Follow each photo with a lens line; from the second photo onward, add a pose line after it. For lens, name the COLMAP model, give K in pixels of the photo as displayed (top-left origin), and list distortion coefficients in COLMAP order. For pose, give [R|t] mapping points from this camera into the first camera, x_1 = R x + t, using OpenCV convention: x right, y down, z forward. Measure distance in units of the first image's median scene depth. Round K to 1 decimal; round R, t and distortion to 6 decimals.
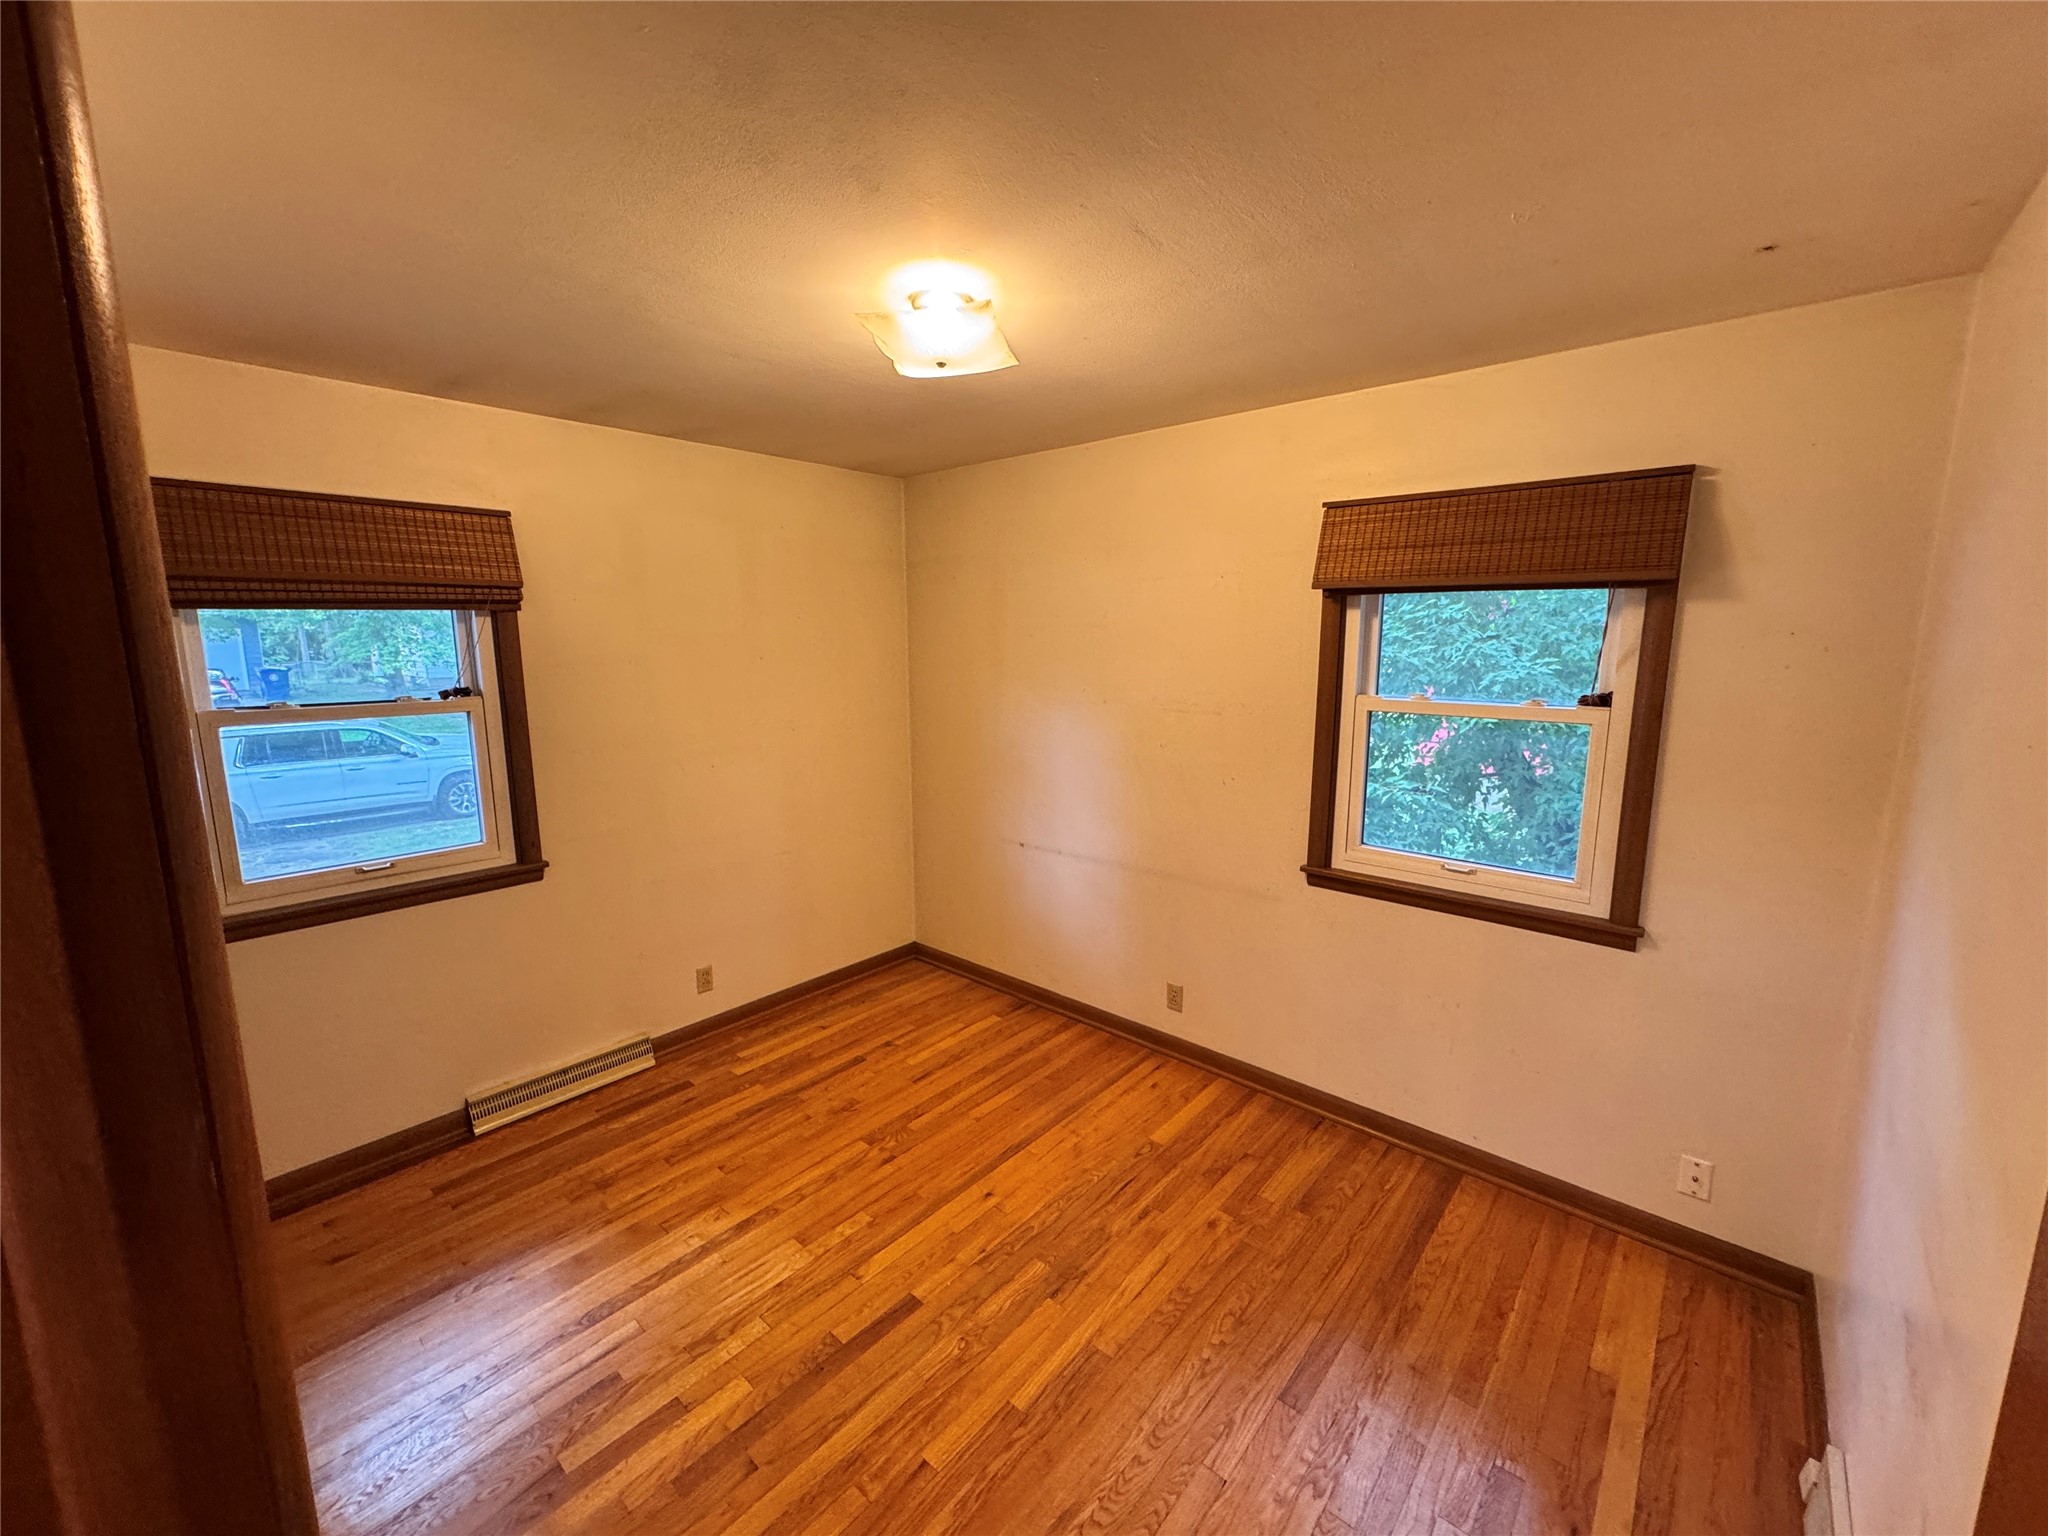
lens RADIAL K [[817.8, 0, 1026.1], [0, 817.8, 765.0], [0, 0, 1]] dist [0.000831, 0.000118]
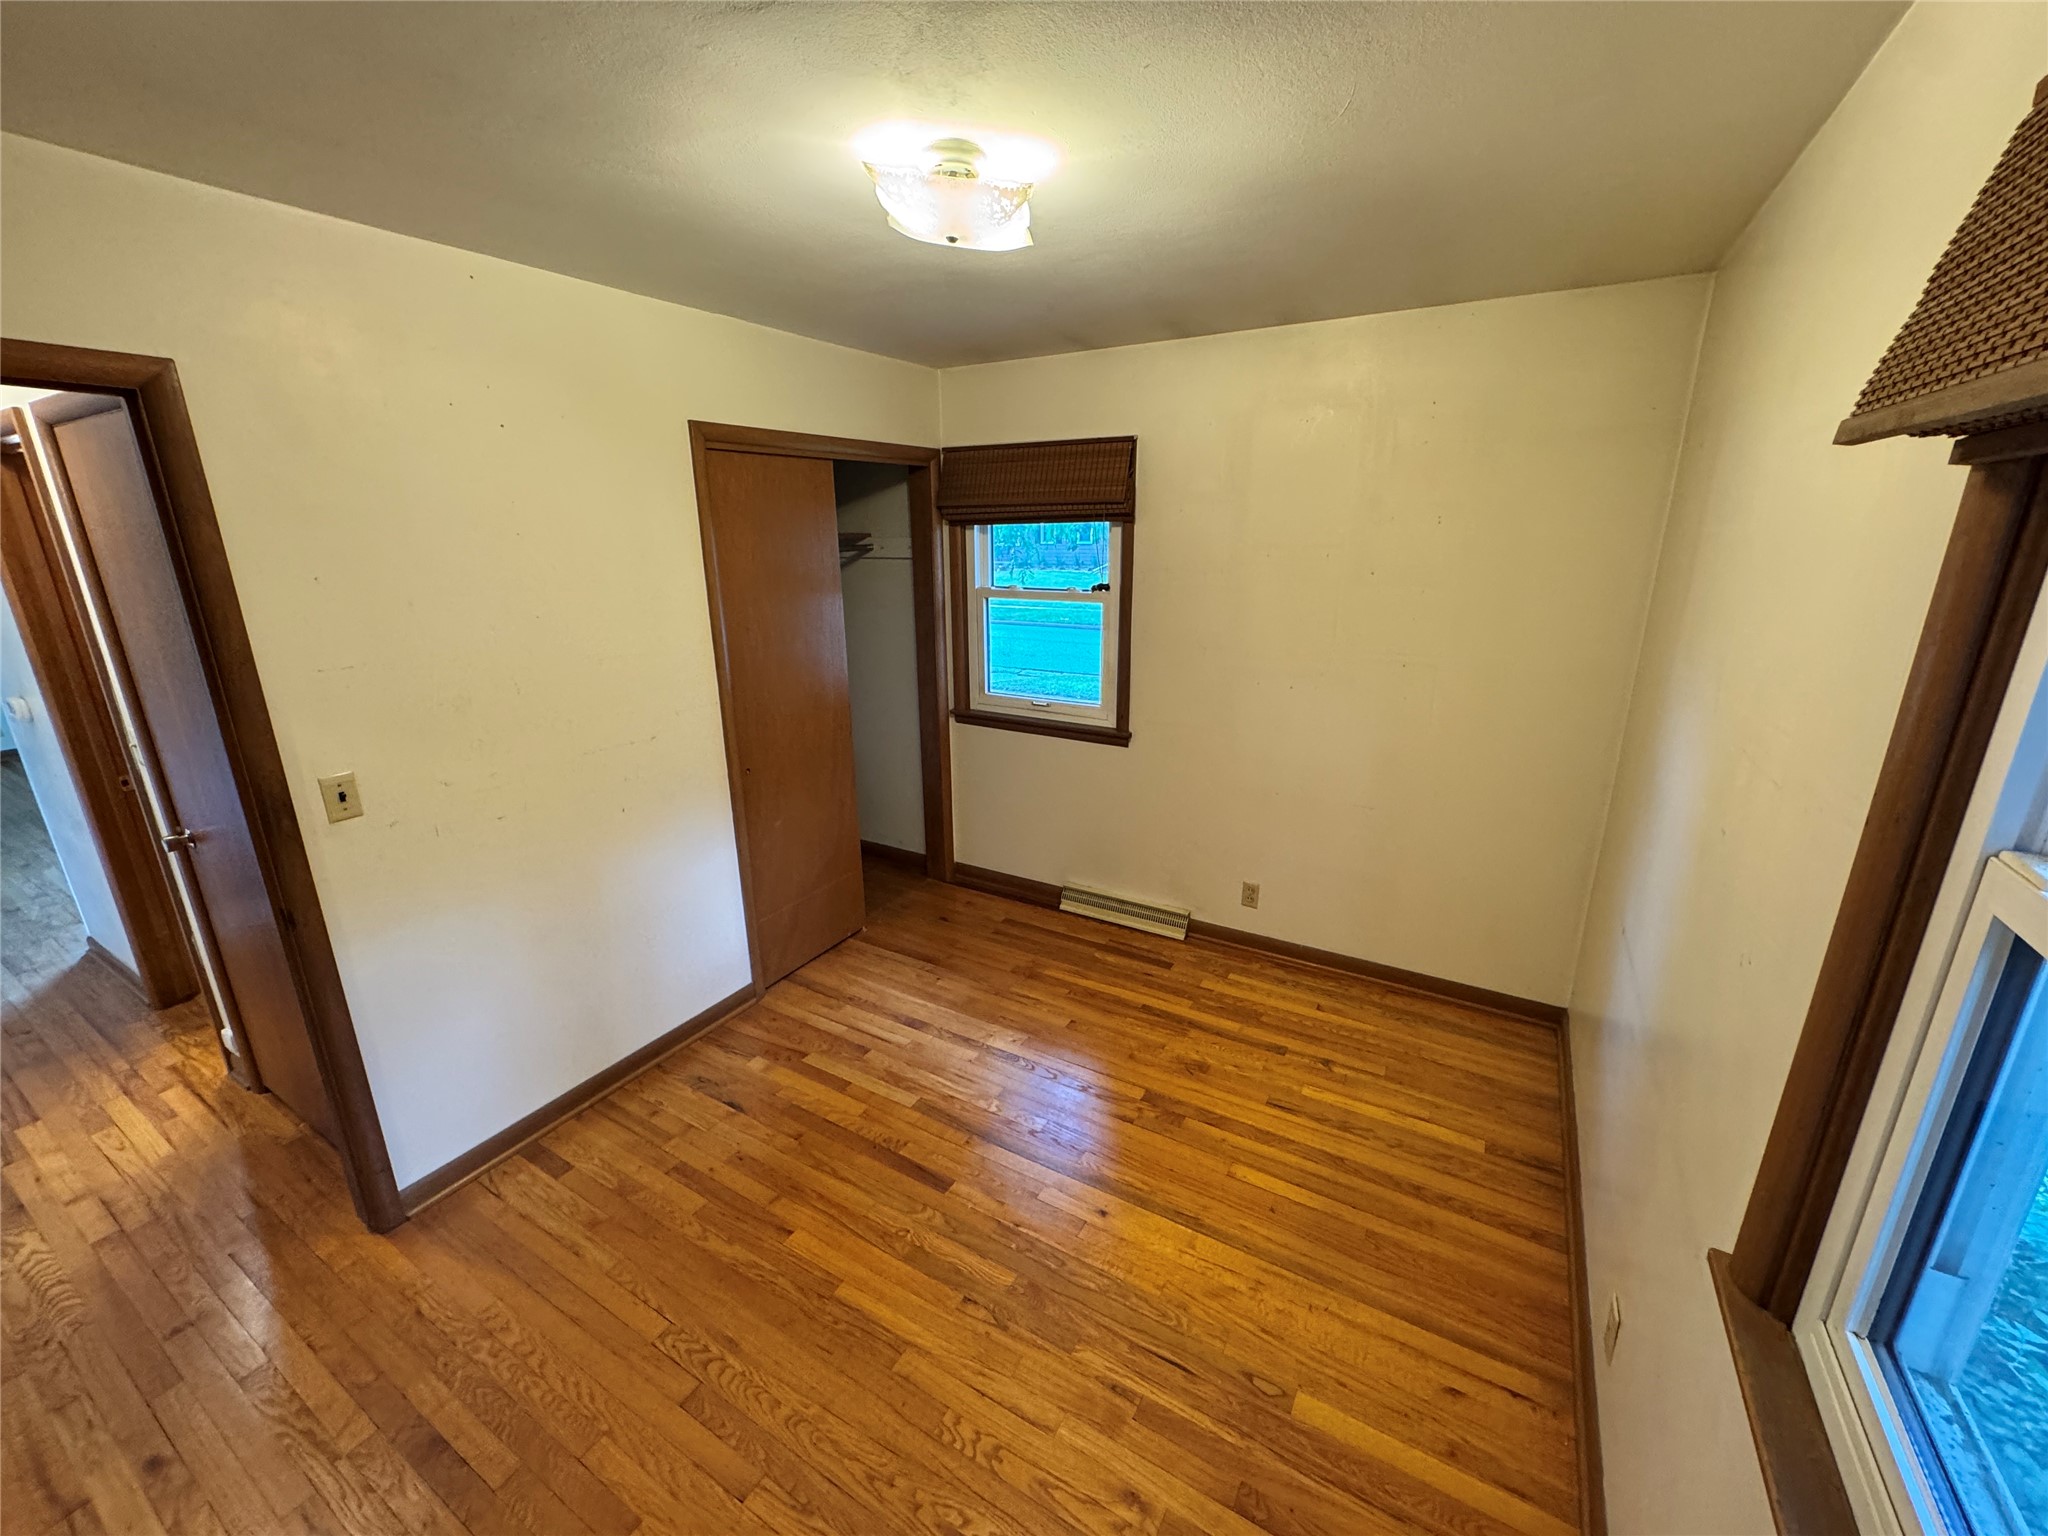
lens RADIAL K [[817.8, 0, 1023.3], [0, 817.8, 764.5], [0, 0, 1]] dist [0.000831, 0.000118]
pose [[0.182720, 0.276874, -0.943374, 0.538589], [-0.150592, 0.956086, 0.251438, -0.118611], [0.971564, 0.096121, 0.216391, 0.584230]]
